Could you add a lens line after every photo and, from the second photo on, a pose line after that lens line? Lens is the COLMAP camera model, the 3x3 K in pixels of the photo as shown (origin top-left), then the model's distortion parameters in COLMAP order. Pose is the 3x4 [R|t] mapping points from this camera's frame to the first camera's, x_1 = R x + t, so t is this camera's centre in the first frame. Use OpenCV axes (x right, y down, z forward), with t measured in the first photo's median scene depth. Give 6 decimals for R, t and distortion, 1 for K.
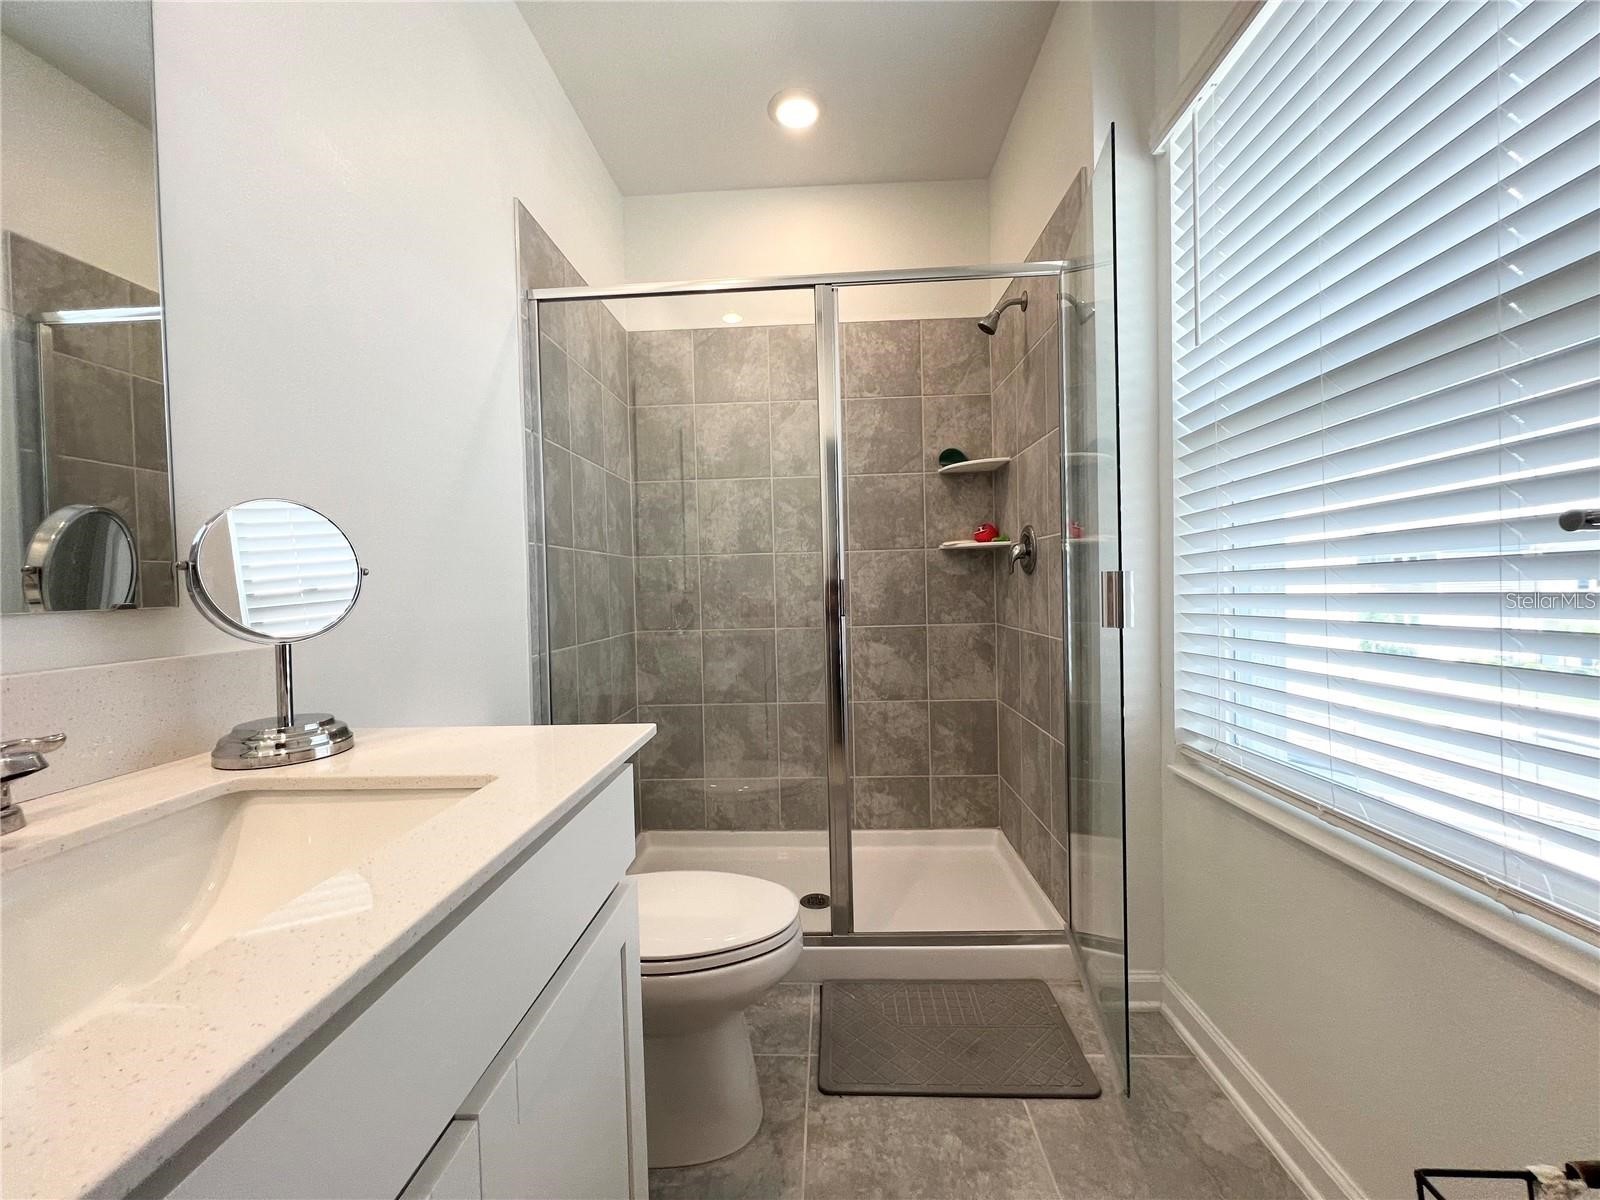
lens RADIAL K [[653.0, 0, 800.0], [0, 653.0, 600.0], [0, 0, 1]] dist [-0.003319, -0.000360]
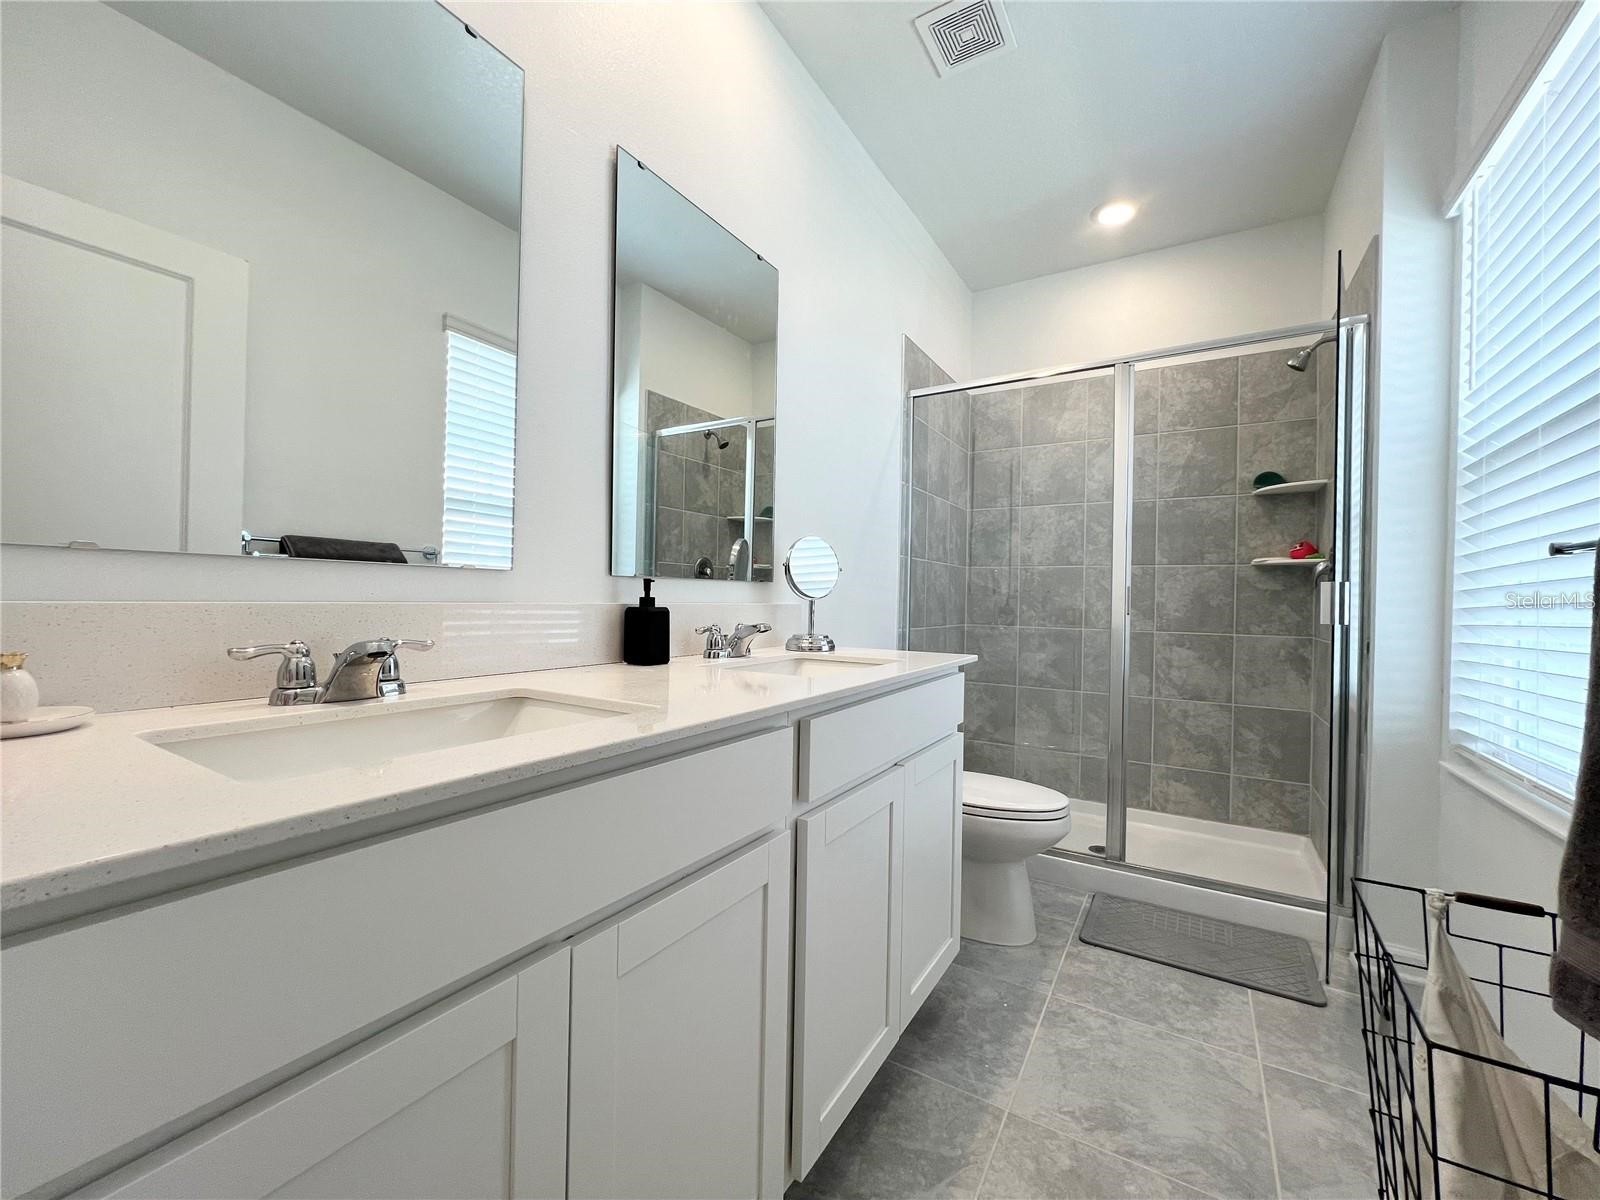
lens RADIAL K [[653.0, 0, 800.0], [0, 653.0, 600.0], [0, 0, 1]] dist [-0.003319, -0.000360]
pose [[0.878864, 0.041965, -0.475223, 0.073467], [-0.051503, 0.998648, -0.007062, 0.025785], [0.474284, 0.030682, 0.879837, -0.302916]]
